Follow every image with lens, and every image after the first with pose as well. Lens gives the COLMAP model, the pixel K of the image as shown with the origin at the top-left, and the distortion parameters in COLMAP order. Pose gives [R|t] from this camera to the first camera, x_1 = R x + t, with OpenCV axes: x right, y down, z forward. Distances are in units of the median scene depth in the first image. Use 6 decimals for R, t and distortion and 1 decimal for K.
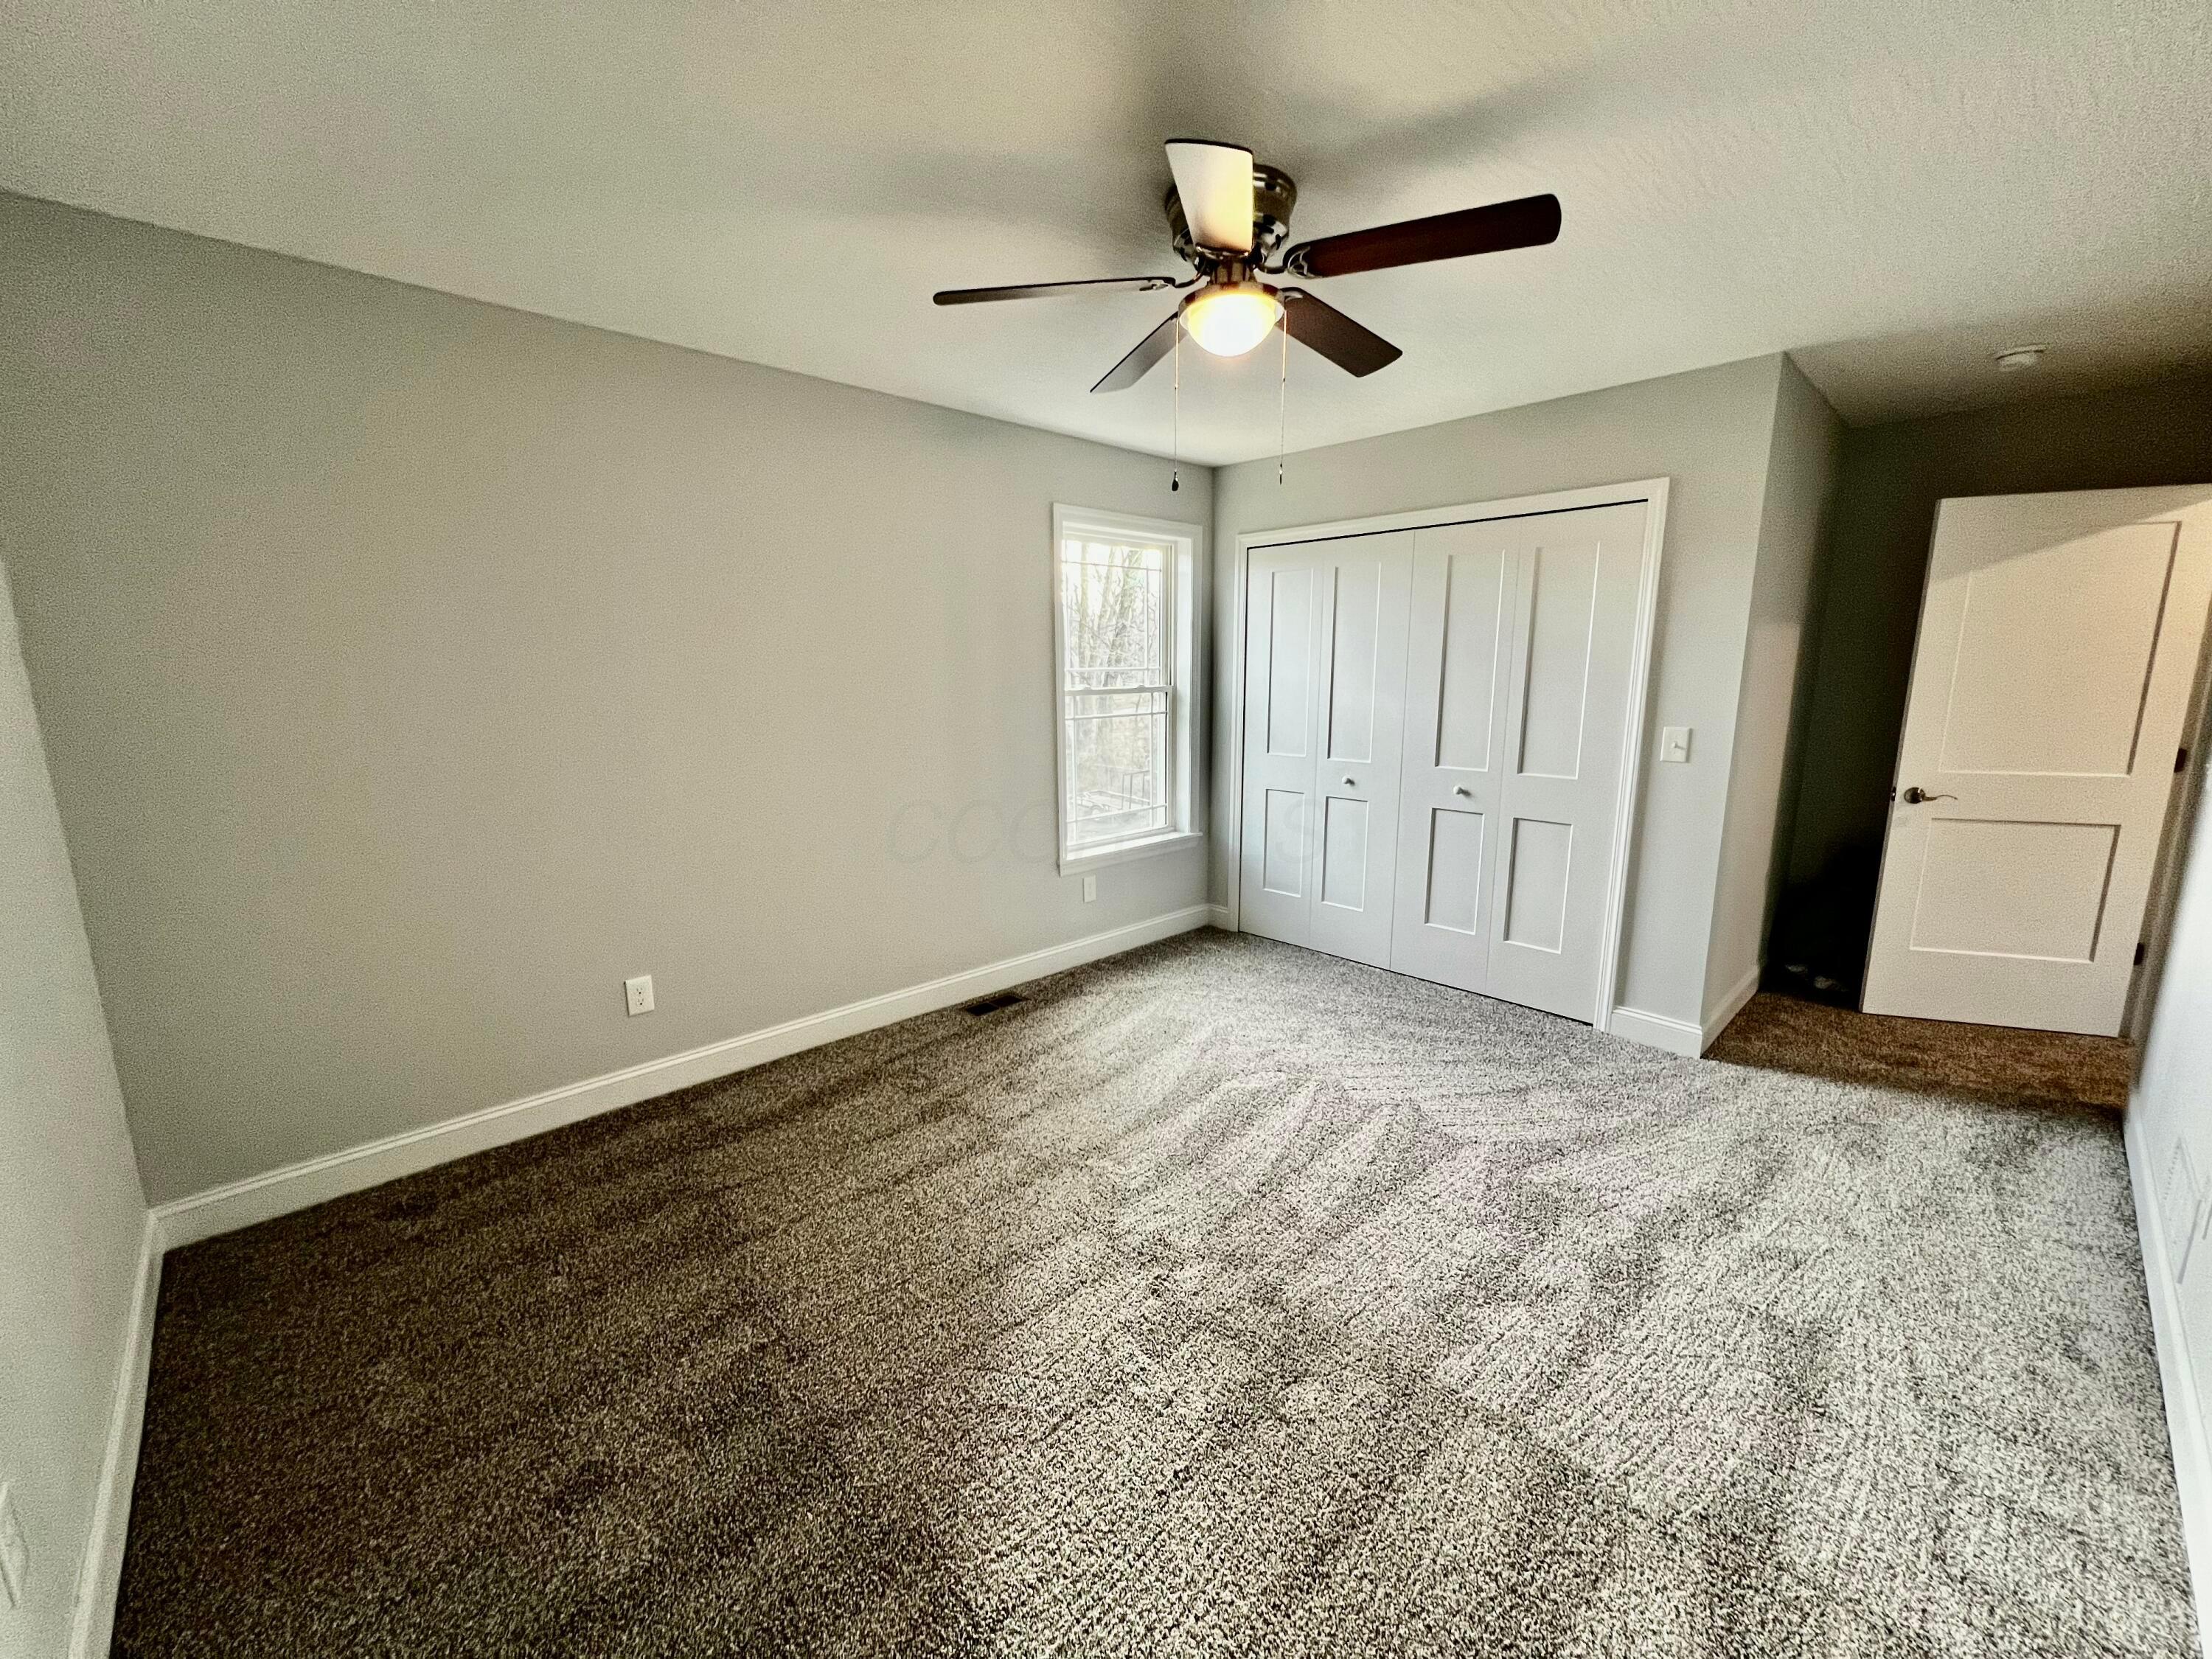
lens RADIAL K [[885.7, 0, 1102.4], [0, 885.7, 829.2], [0, 0, 1]] dist [0.002850, -0.000111]
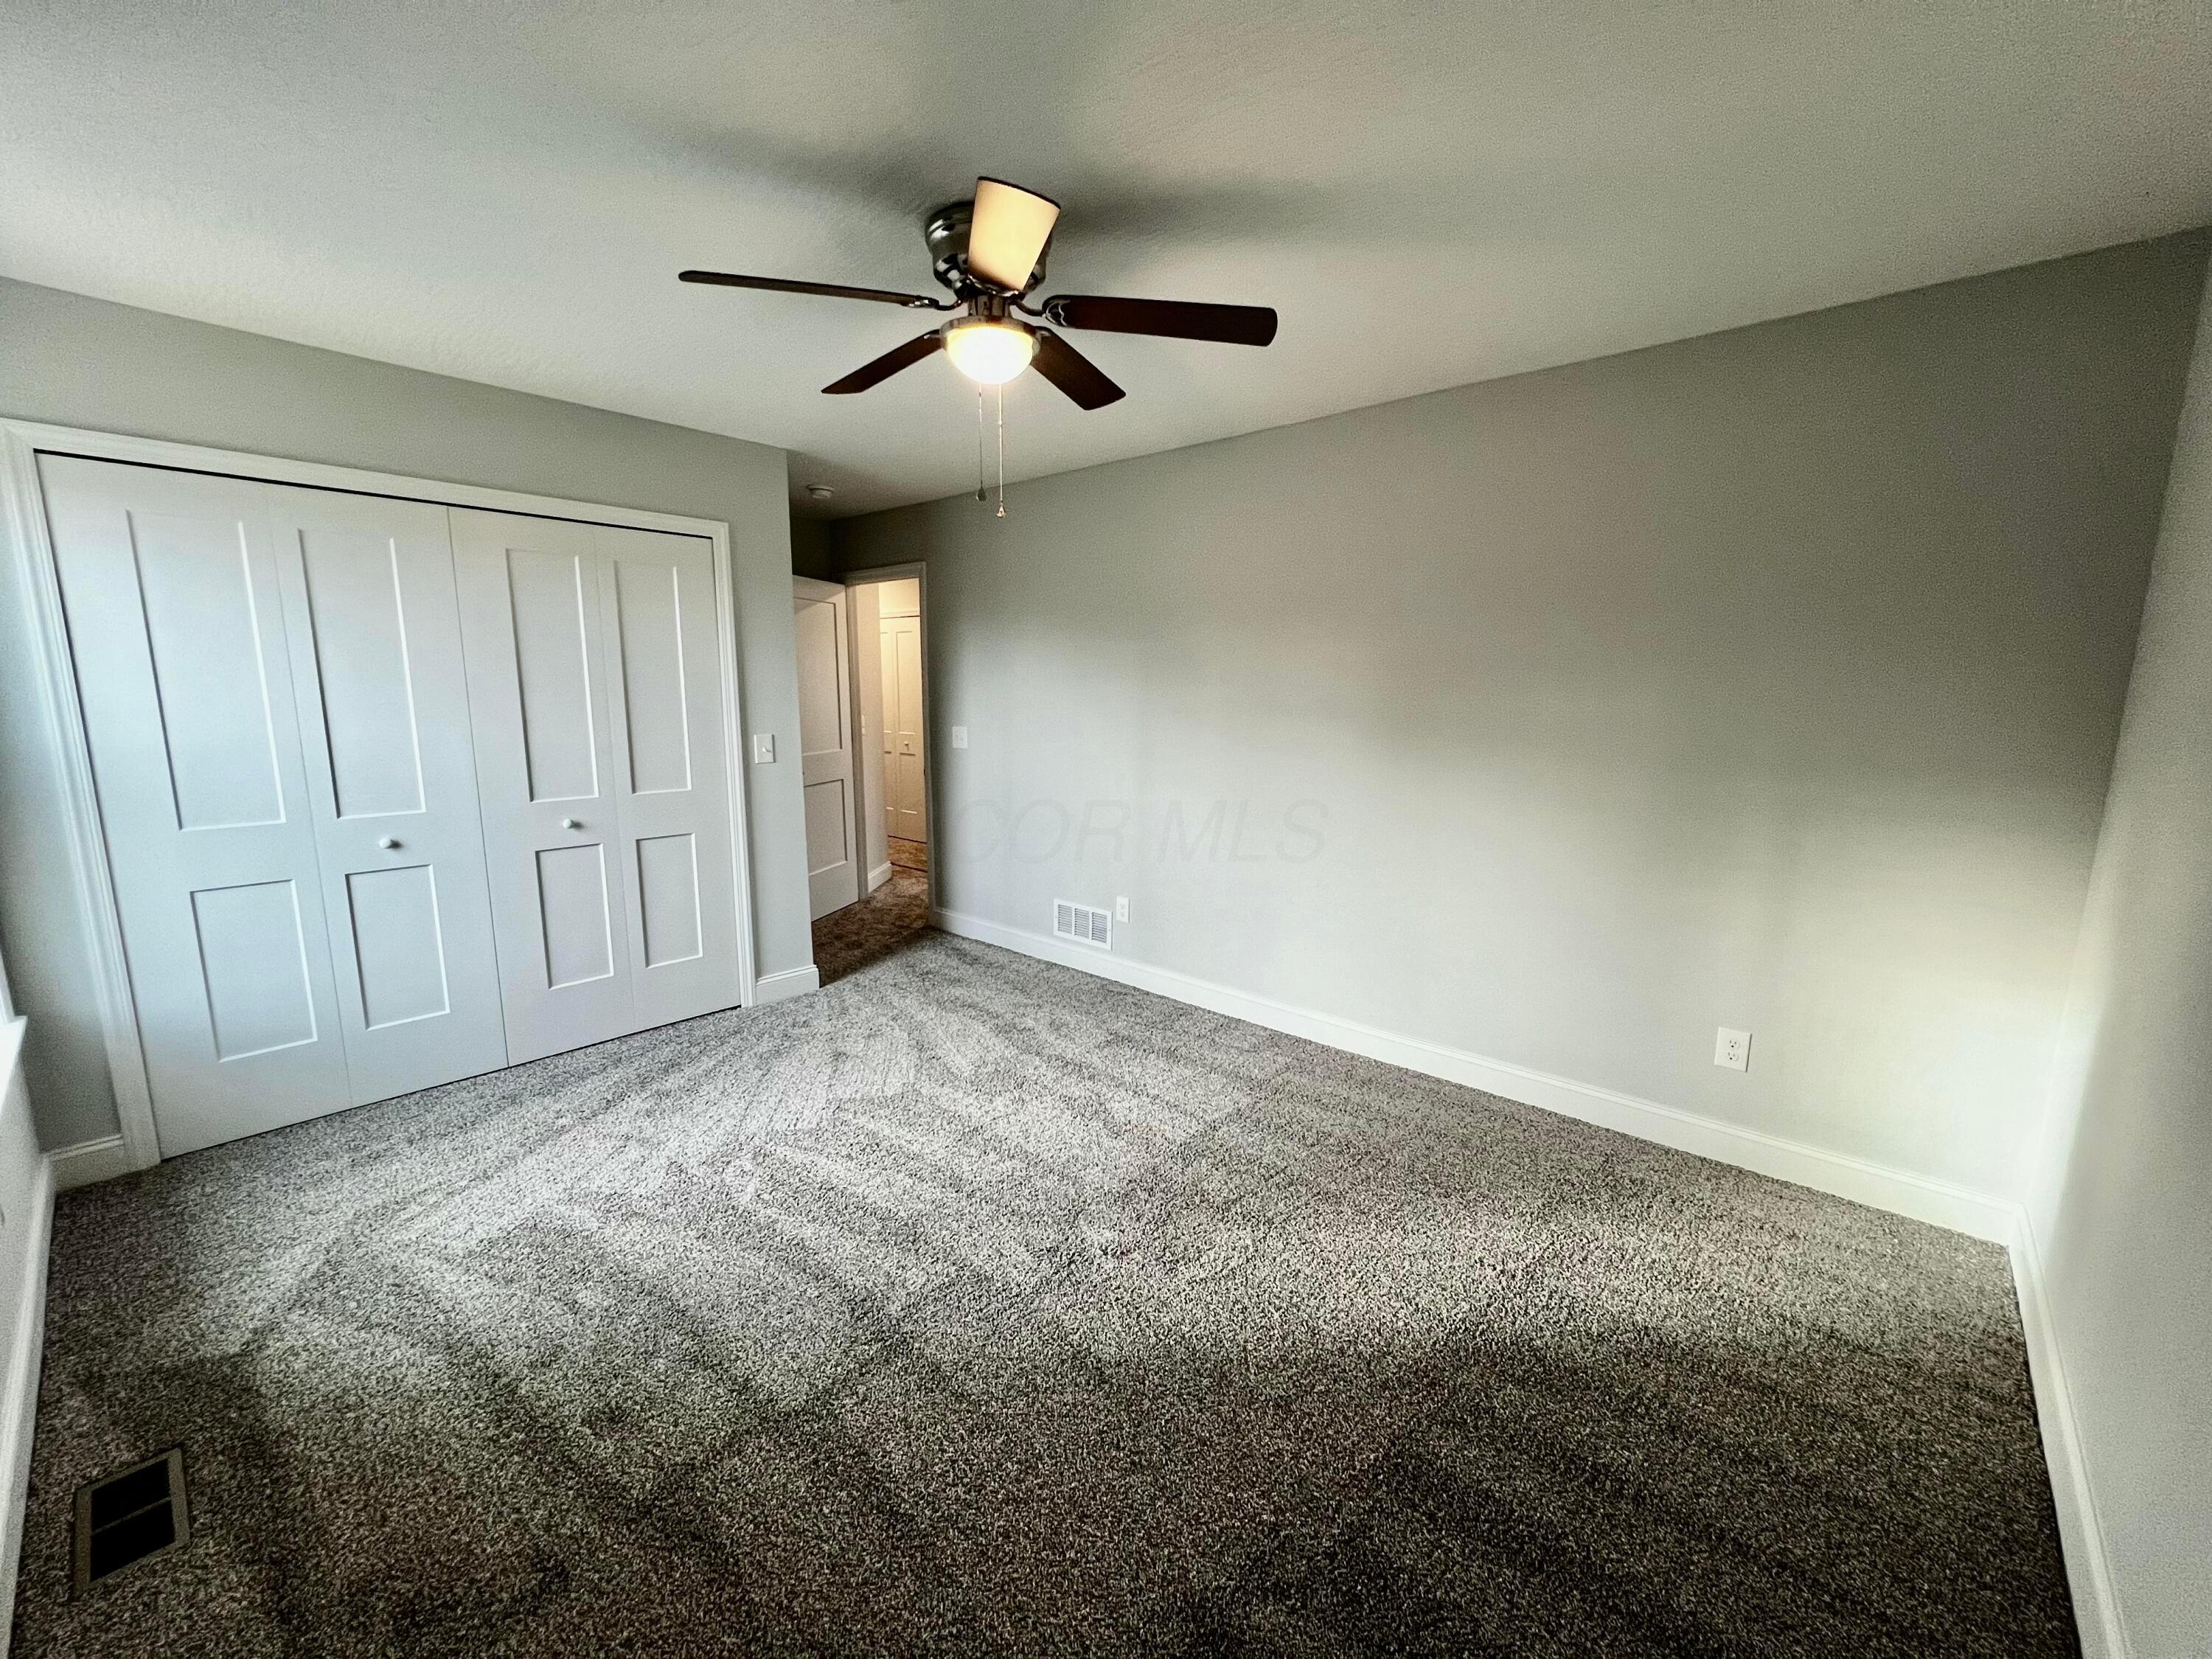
lens RADIAL K [[885.7, 0, 1101.4], [0, 885.7, 829.9], [0, 0, 1]] dist [0.002850, -0.000111]
pose [[-0.071076, -0.158539, 0.984791, -0.629298], [0.175666, 0.969867, 0.168815, -0.118111], [-0.981881, 0.184993, -0.041085, 0.655980]]
